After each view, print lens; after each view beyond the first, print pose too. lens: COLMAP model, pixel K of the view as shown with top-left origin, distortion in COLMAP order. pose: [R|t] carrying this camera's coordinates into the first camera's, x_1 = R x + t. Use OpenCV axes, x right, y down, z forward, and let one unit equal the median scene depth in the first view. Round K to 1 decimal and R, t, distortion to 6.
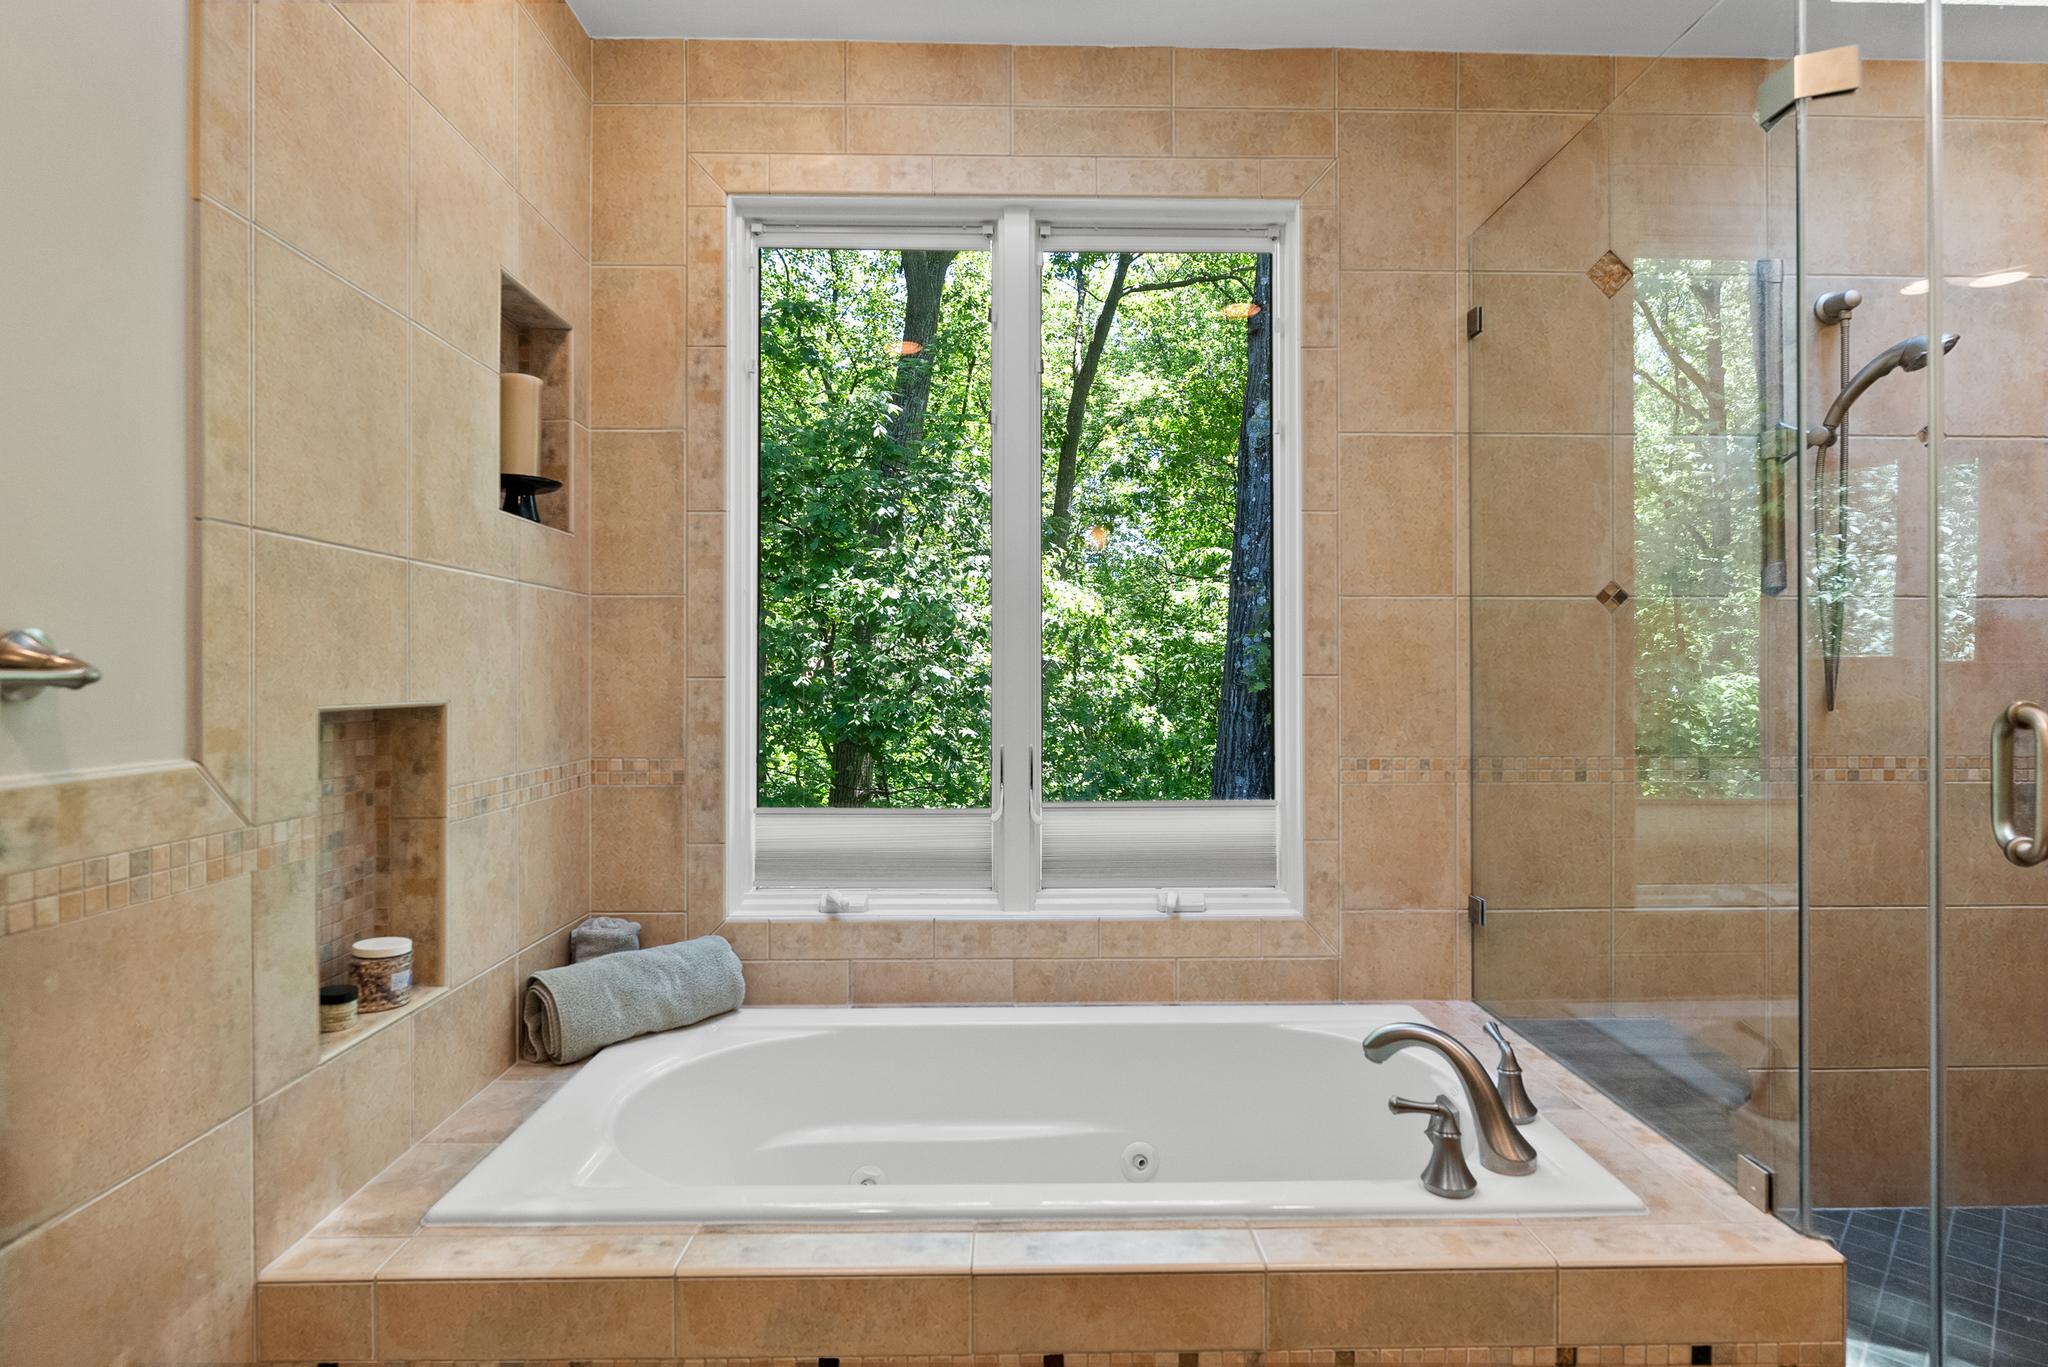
lens RADIAL K [[1089.1, 0, 1023.6], [0, 1089.1, 661.7], [0, 0, 1]] dist [-0.008668, 0.002643]
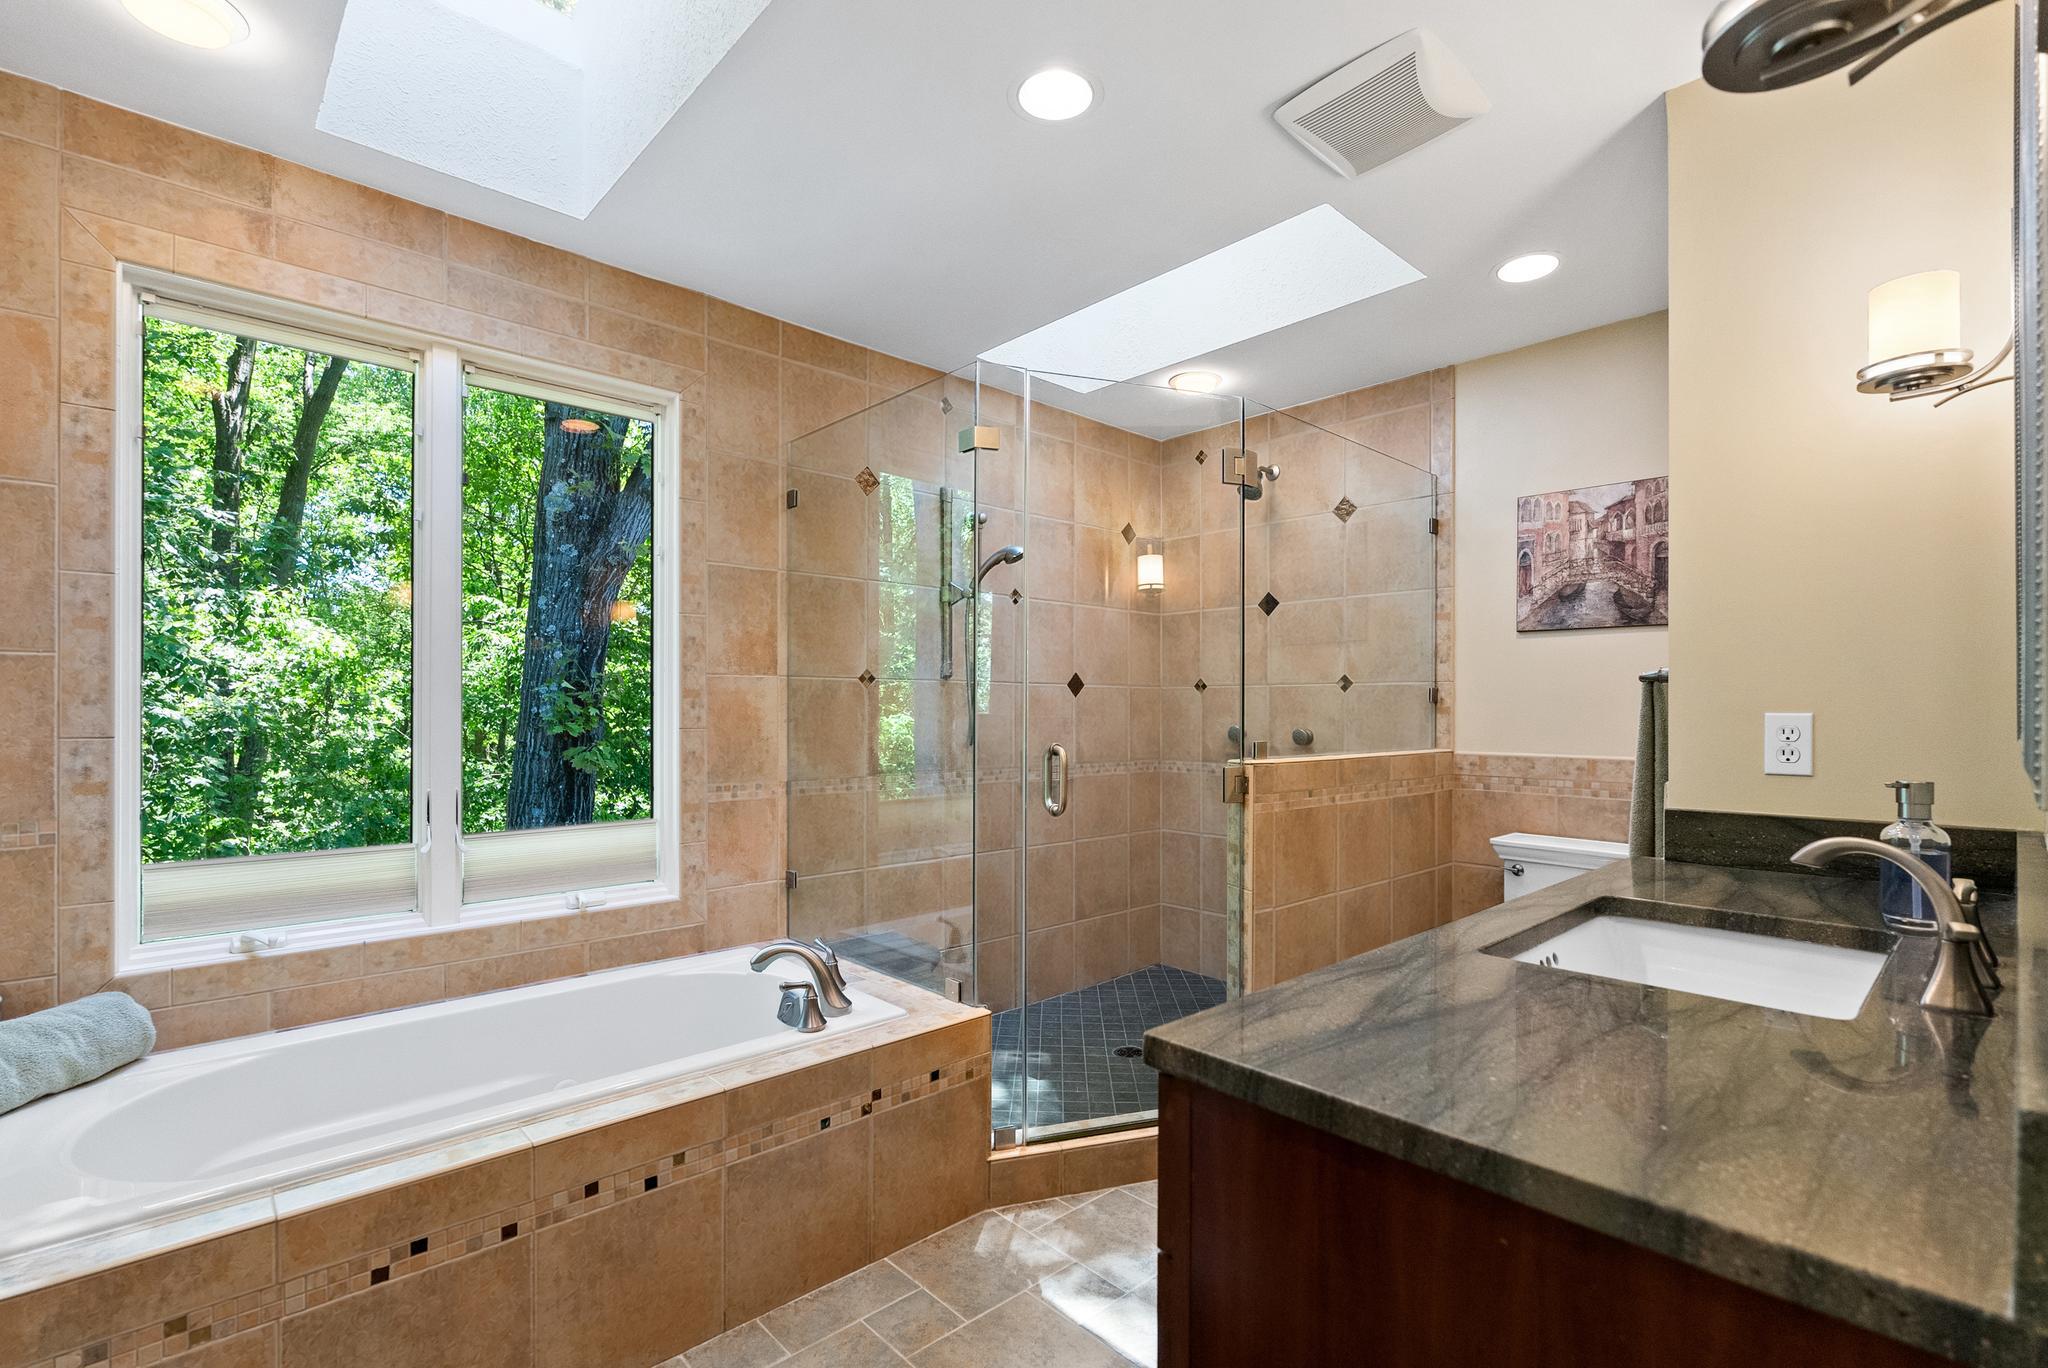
lens RADIAL K [[927.4, 0, 1026.6], [0, 927.4, 701.9], [0, 0, 1]] dist [-0.009032, 0.001488]
pose [[0.746696, 0.006941, 0.665129, -0.210029], [-0.006890, 0.999973, -0.002700, -0.022548], [-0.665130, -0.002567, 0.746723, -0.206872]]
